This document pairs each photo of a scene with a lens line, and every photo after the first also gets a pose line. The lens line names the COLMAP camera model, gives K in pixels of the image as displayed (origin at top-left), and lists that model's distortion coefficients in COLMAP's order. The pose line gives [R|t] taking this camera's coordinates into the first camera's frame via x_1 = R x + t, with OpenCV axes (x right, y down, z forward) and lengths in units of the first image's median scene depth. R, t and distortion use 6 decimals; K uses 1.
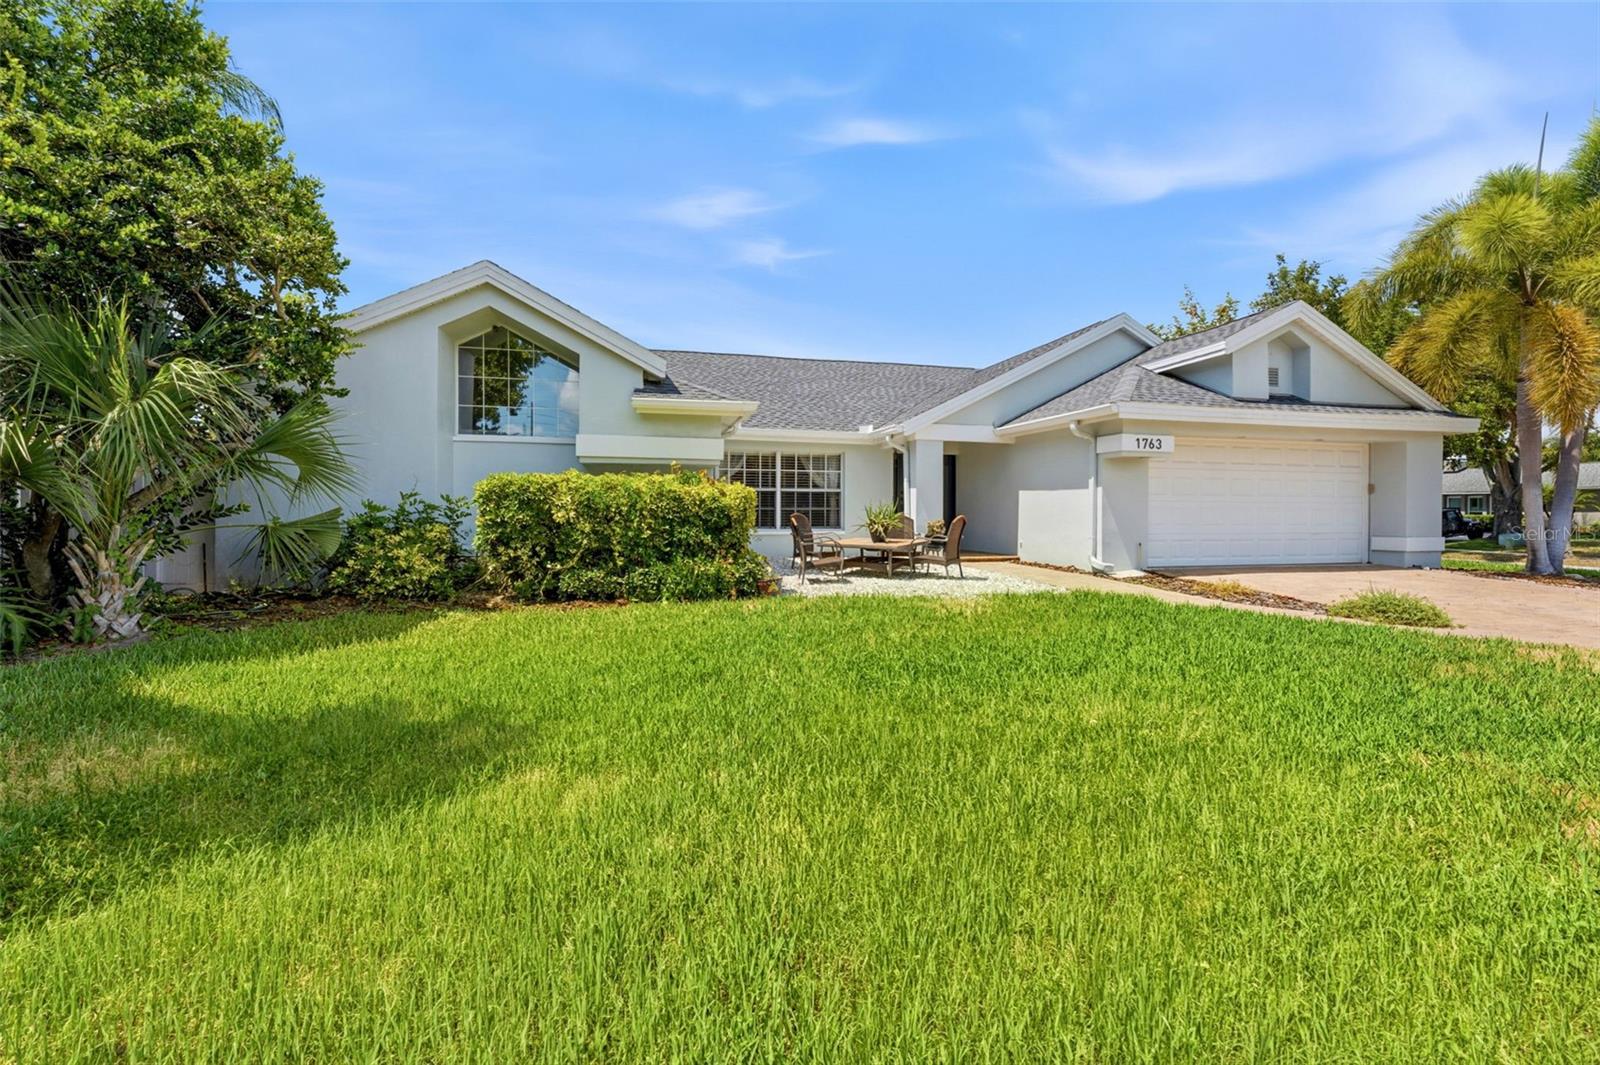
lens RADIAL K [[654.6, 0, 793.6], [0, 654.6, 535.5], [0, 0, 1]] dist [-0.003714, -0.000064]
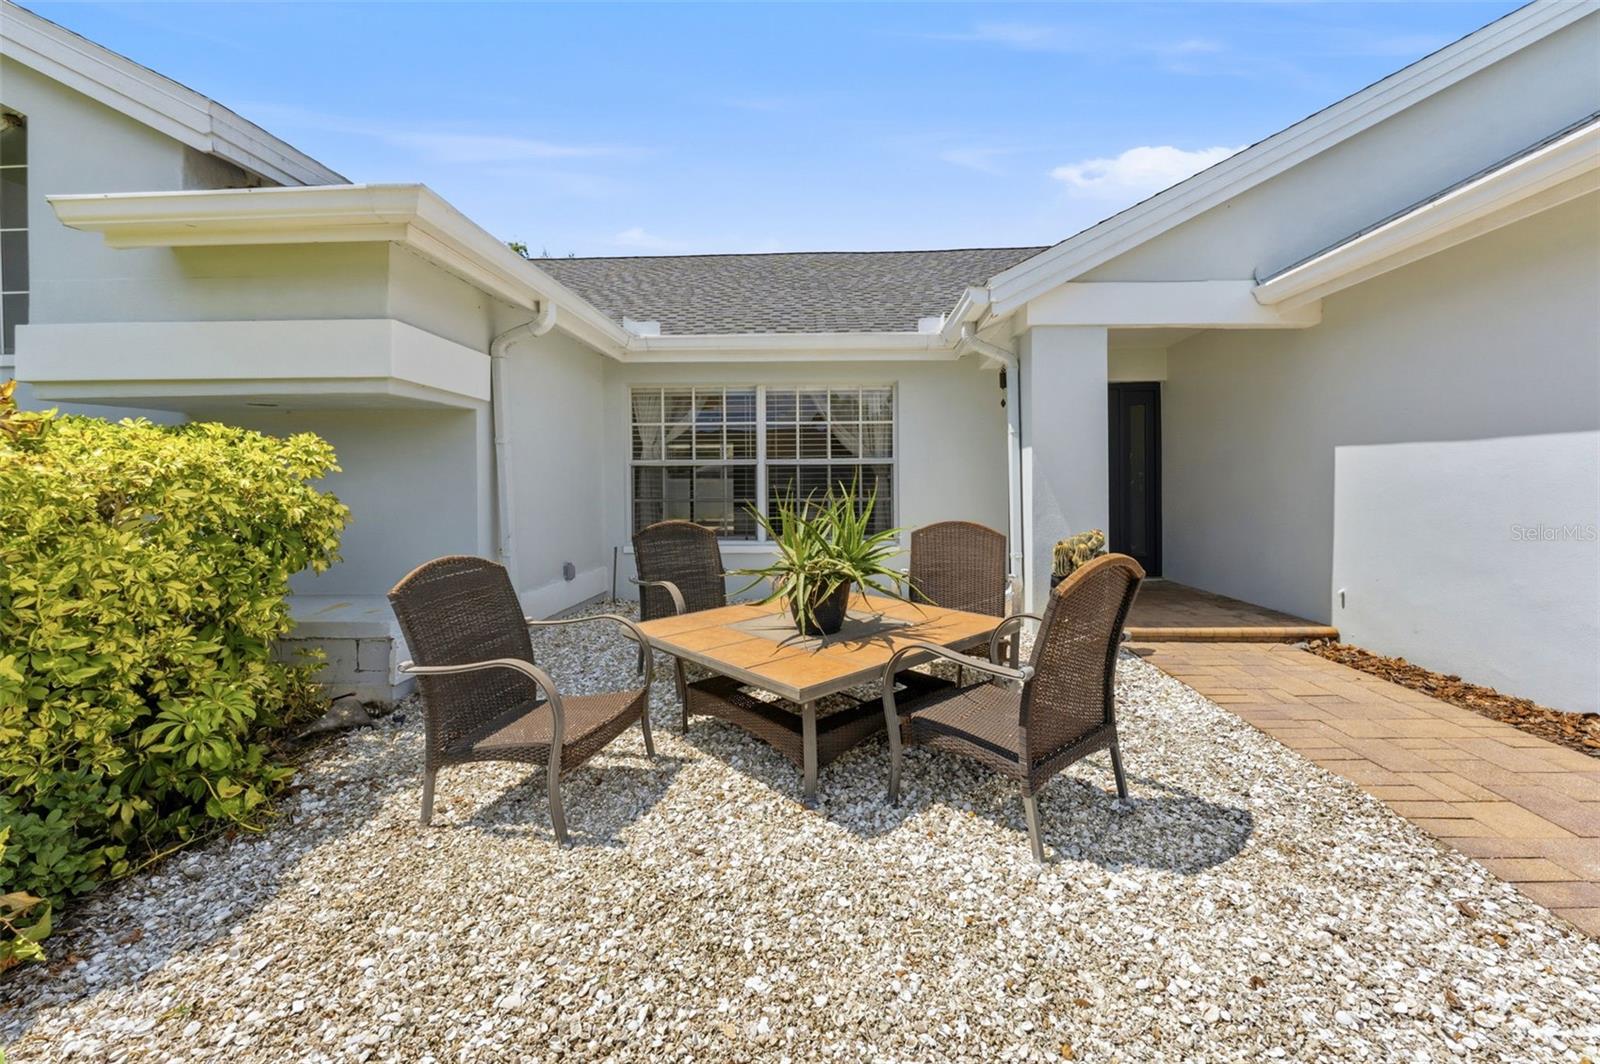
lens RADIAL K [[654.6, 0, 814.3], [0, 654.6, 524.3], [0, 0, 1]] dist [-0.003714, -0.000064]
pose [[0.961725, -0.000007, -0.274018, 0.167131], [0.004262, 0.999879, 0.014931, -0.032336], [0.273985, -0.015527, 0.961609, 0.576521]]
